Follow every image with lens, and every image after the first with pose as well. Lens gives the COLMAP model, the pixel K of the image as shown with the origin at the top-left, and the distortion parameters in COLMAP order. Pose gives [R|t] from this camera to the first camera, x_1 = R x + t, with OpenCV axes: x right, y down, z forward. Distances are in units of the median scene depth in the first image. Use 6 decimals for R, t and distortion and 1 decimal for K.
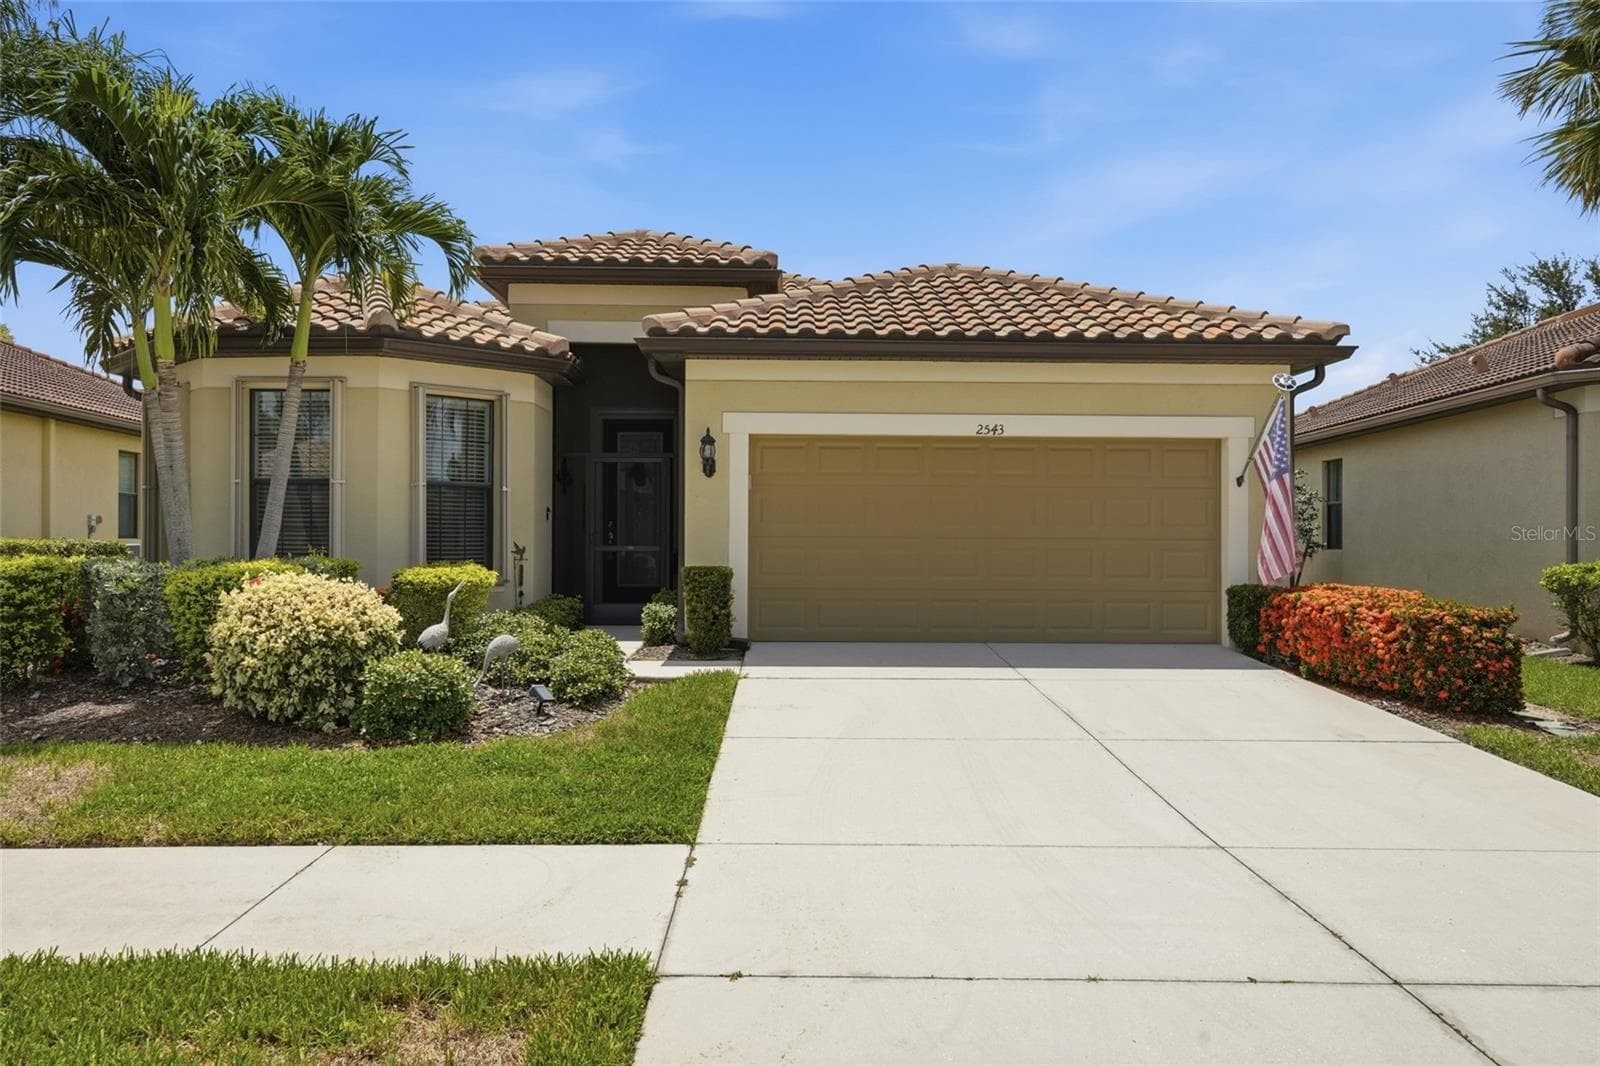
lens RADIAL K [[1142.6, 0, 797.2], [0, 1142.6, 534.4], [0, 0, 1]] dist [-0.028533, 0.041566]
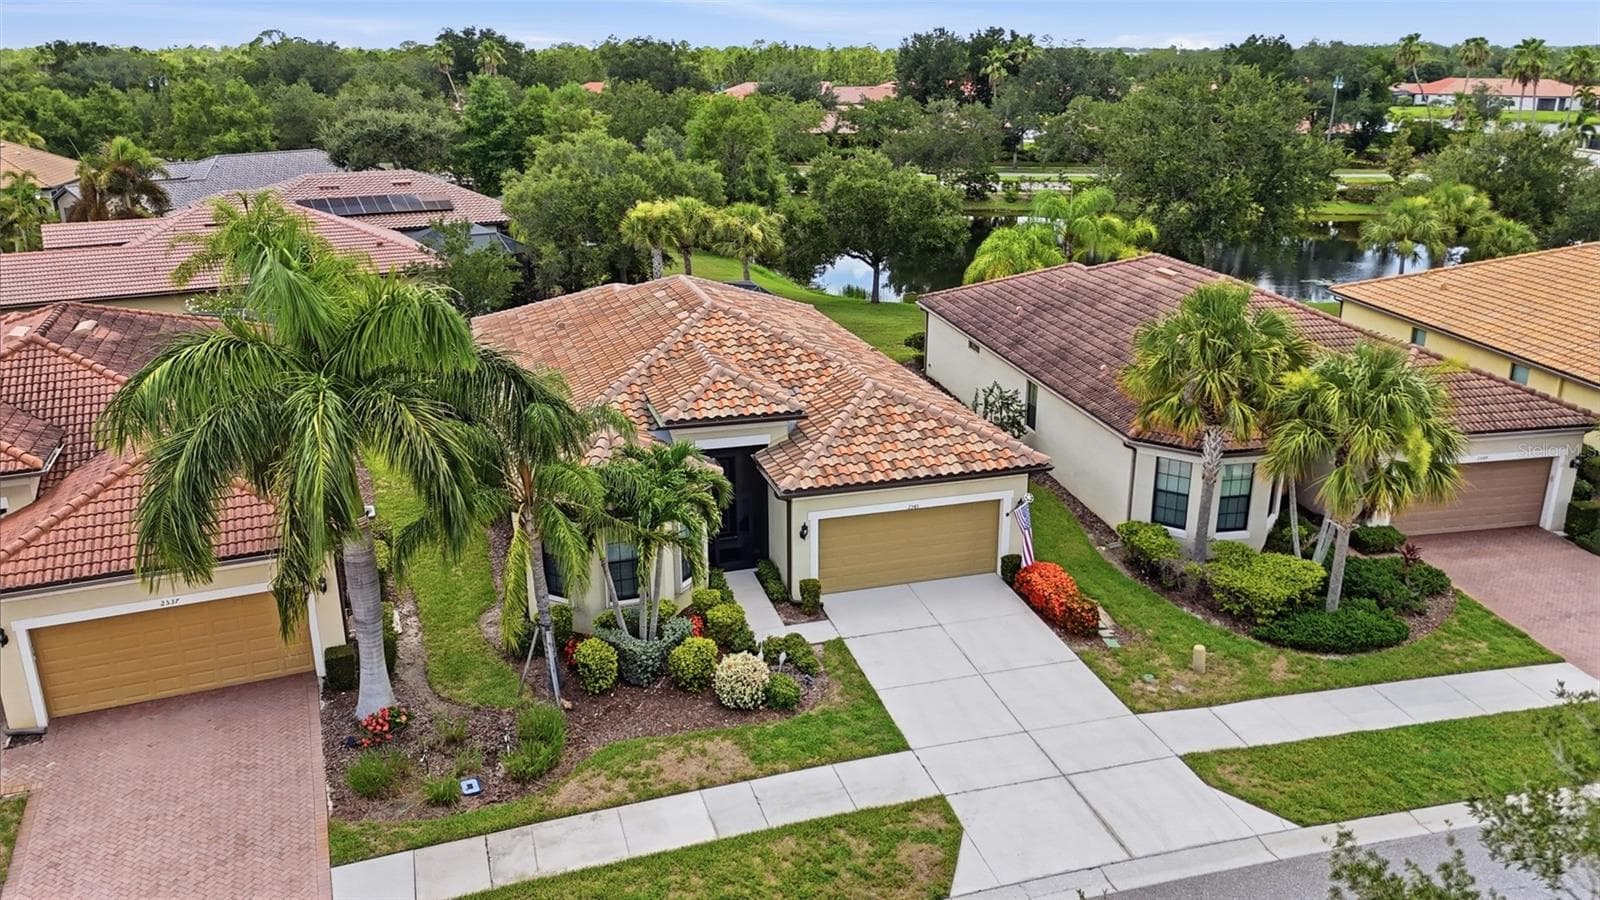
lens RADIAL K [[1179.0, 0, 804.9], [0, 1179.0, 449.8], [0, 0, 1]] dist [0.068122, -0.060481]
pose [[0.958866, -0.095625, 0.267269, -0.930231], [0.004865, 0.946949, 0.321348, -1.326244], [-0.283819, -0.306830, 0.908462, -1.531665]]
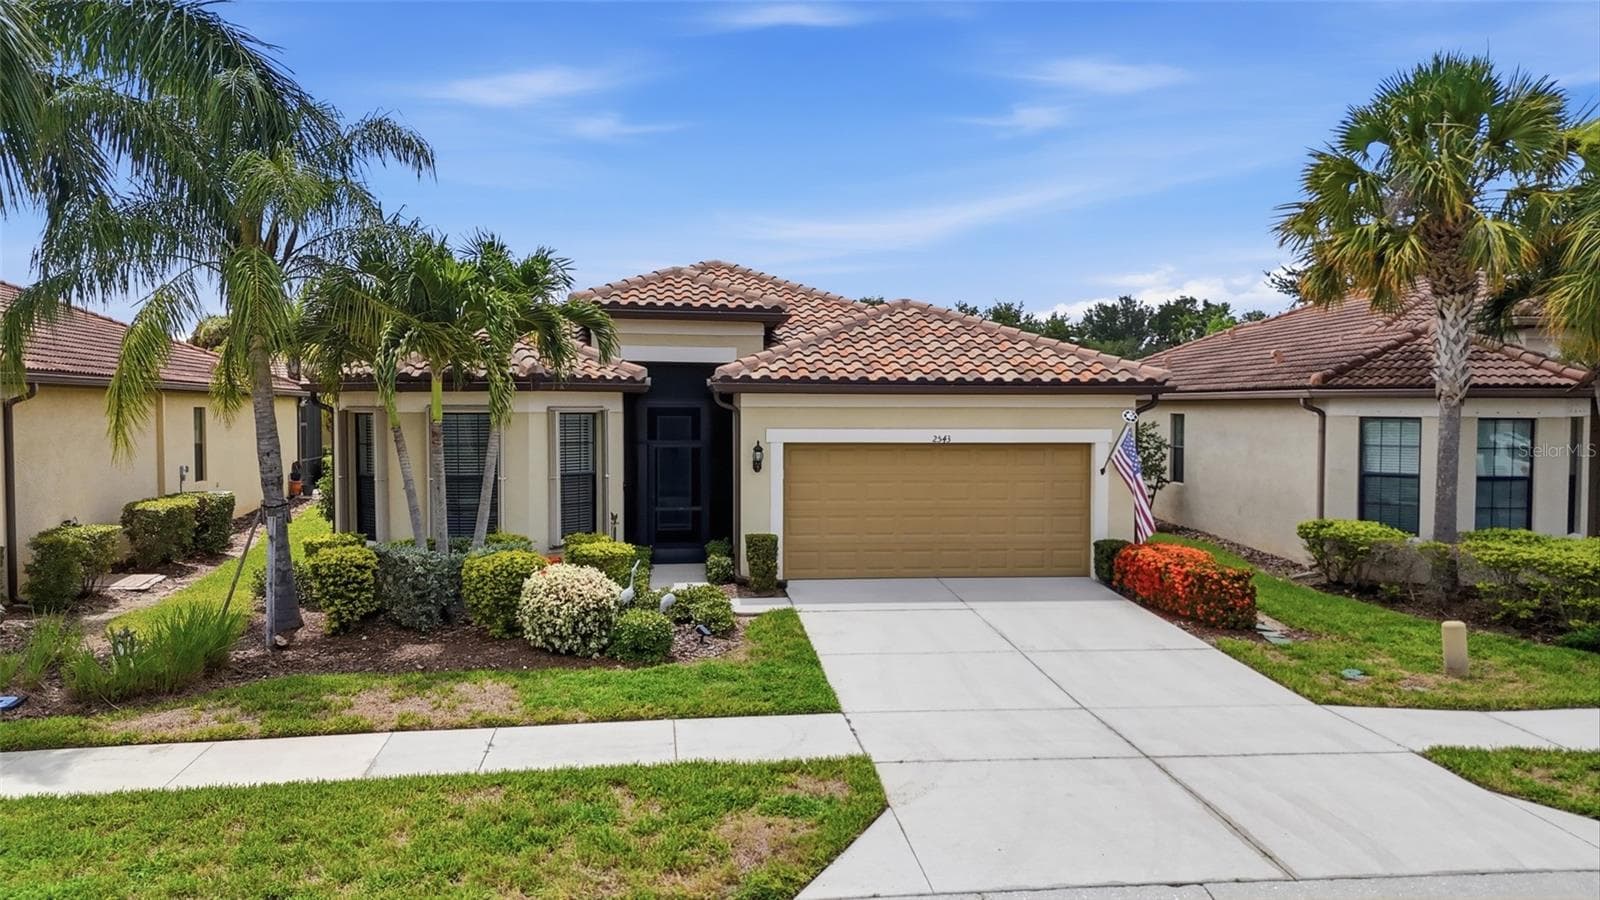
lens RADIAL K [[1179.0, 0, 804.9], [0, 1179.0, 449.8], [0, 0, 1]] dist [0.068122, -0.060481]
pose [[0.993756, -0.006421, 0.111393, -0.244407], [0.001821, 0.999143, 0.041348, -0.186961], [-0.111563, -0.040887, 0.992916, -0.700627]]
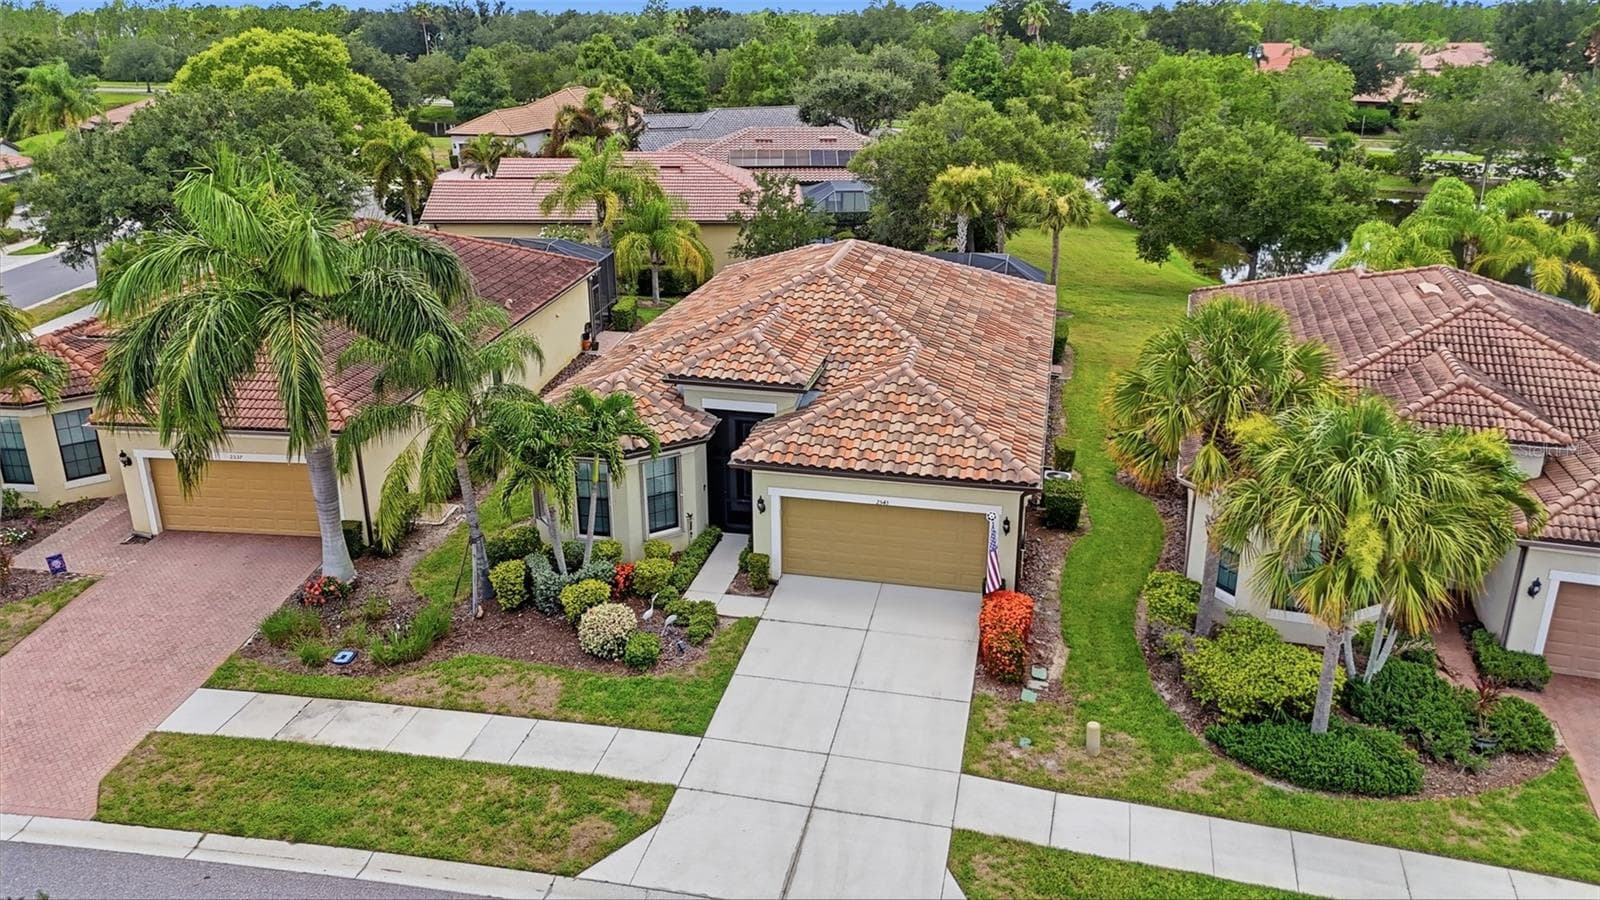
lens RADIAL K [[1179.0, 0, 804.9], [0, 1179.0, 449.8], [0, 0, 1]] dist [0.068122, -0.060481]
pose [[0.975501, 0.070433, -0.208416, 0.654208], [0.006196, 0.938192, 0.346060, -1.312534], [0.219908, -0.338873, 0.914771, -1.490066]]
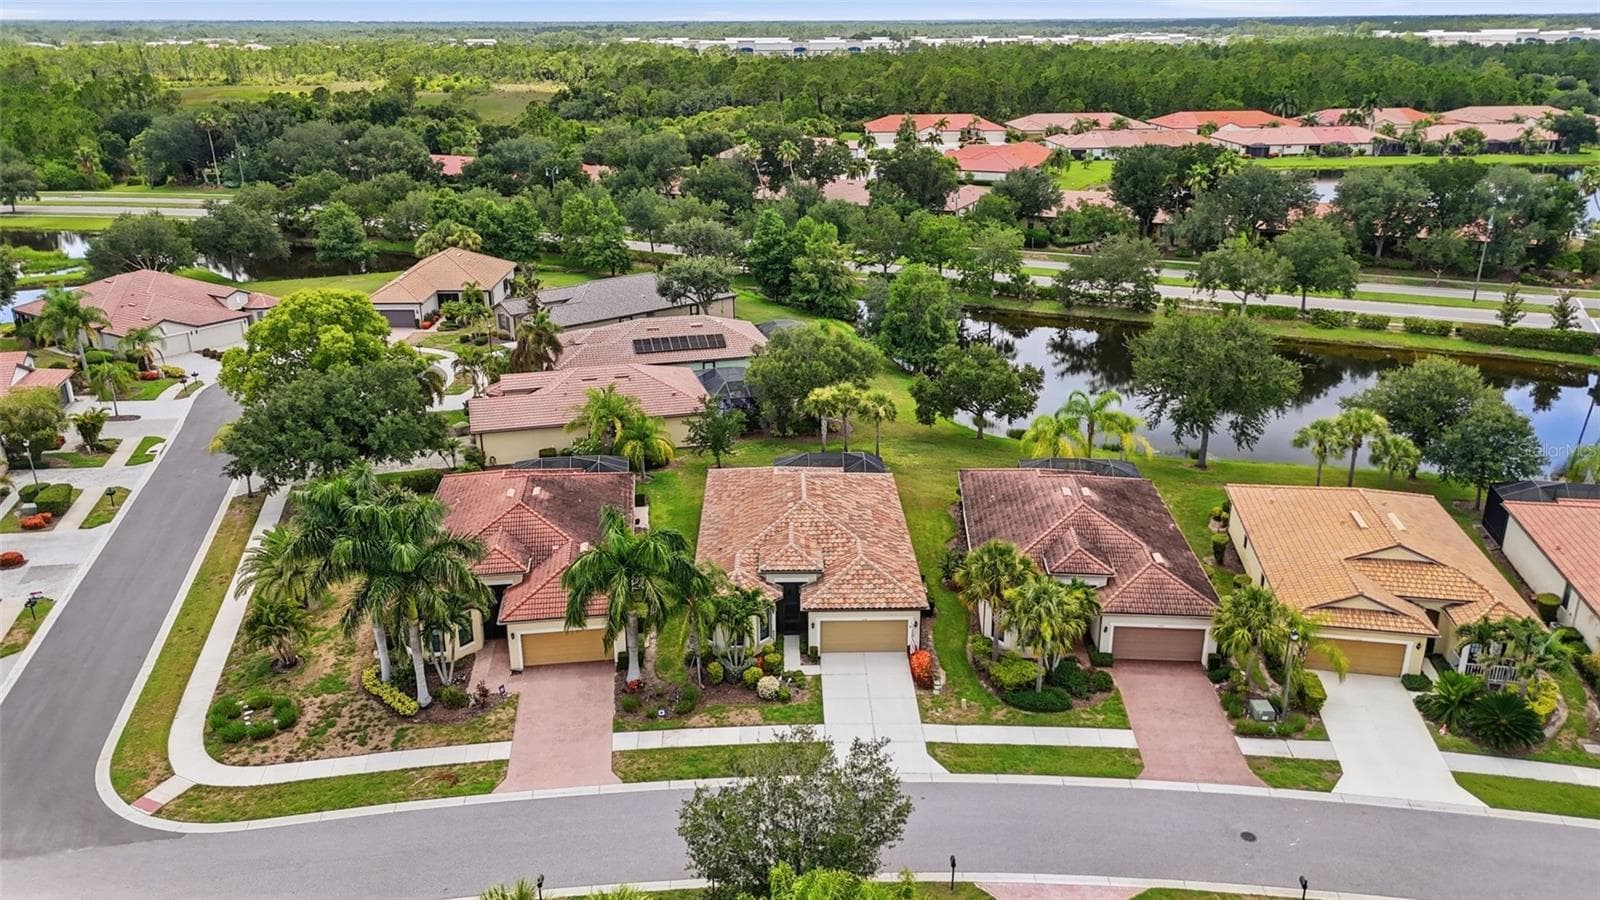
lens RADIAL K [[1178.7, 0, 804.7], [0, 1178.7, 447.2], [0, 0, 1]] dist [0.079708, -0.073829]
pose [[0.999774, -0.014183, 0.015808, -0.254413], [0.007847, 0.938348, 0.345603, -3.694171], [-0.019735, -0.345401, 0.938248, -5.245504]]
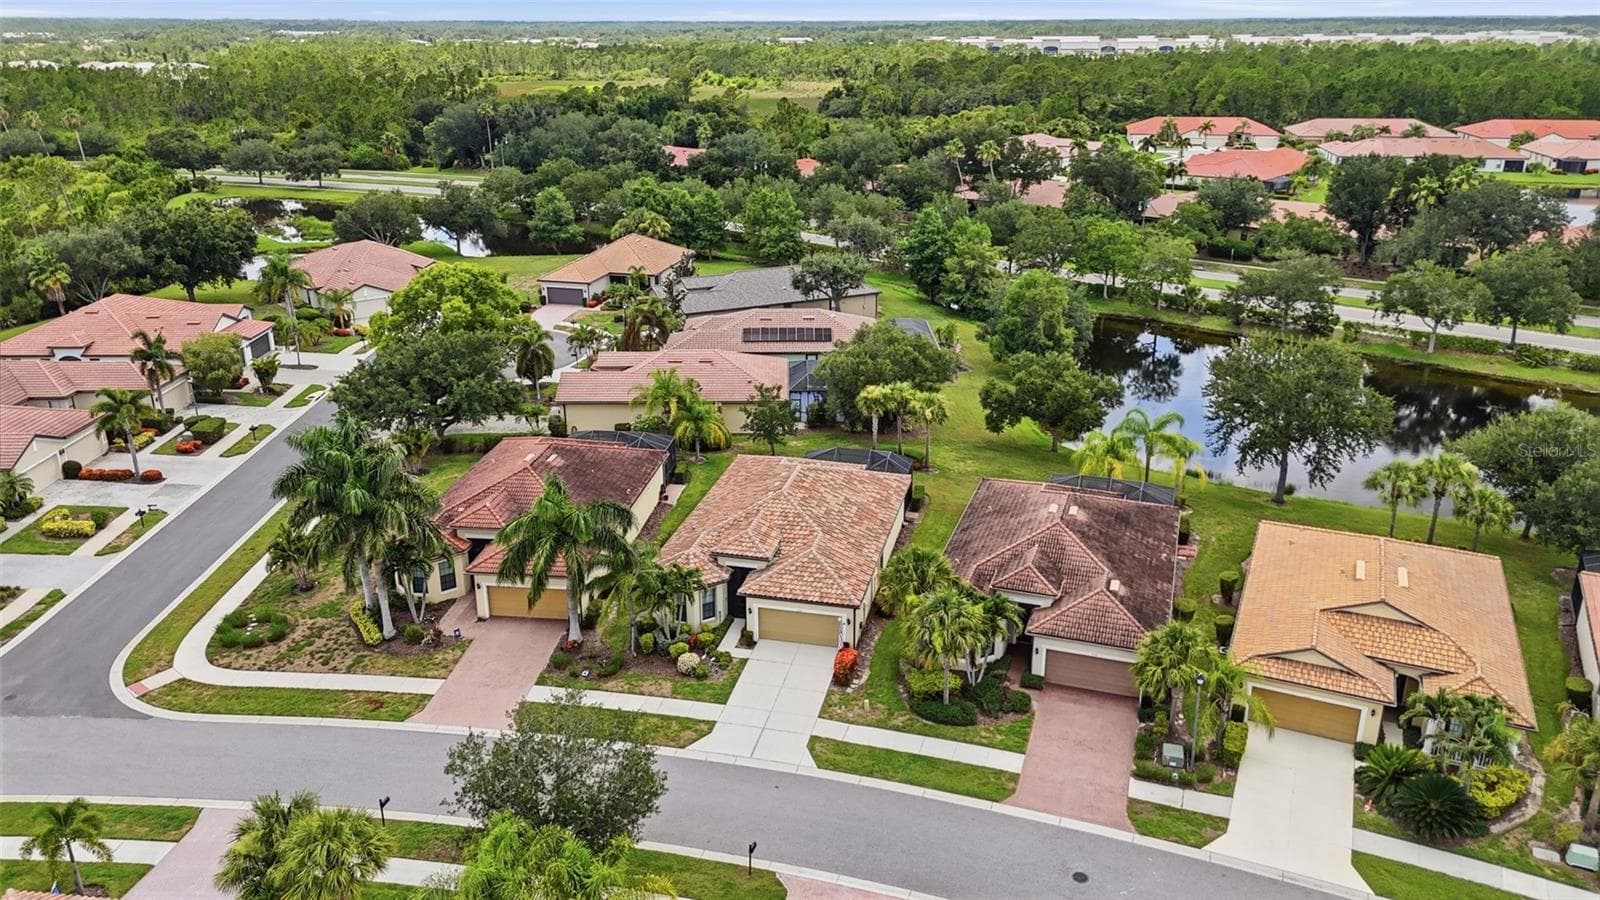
lens RADIAL K [[1178.7, 0, 804.7], [0, 1178.7, 447.2], [0, 0, 1]] dist [0.079708, -0.073829]
pose [[0.971858, 0.074727, -0.223399, 1.851122], [0.007075, 0.938663, 0.344762, -3.681566], [0.235459, -0.336640, 0.911719, -5.161979]]
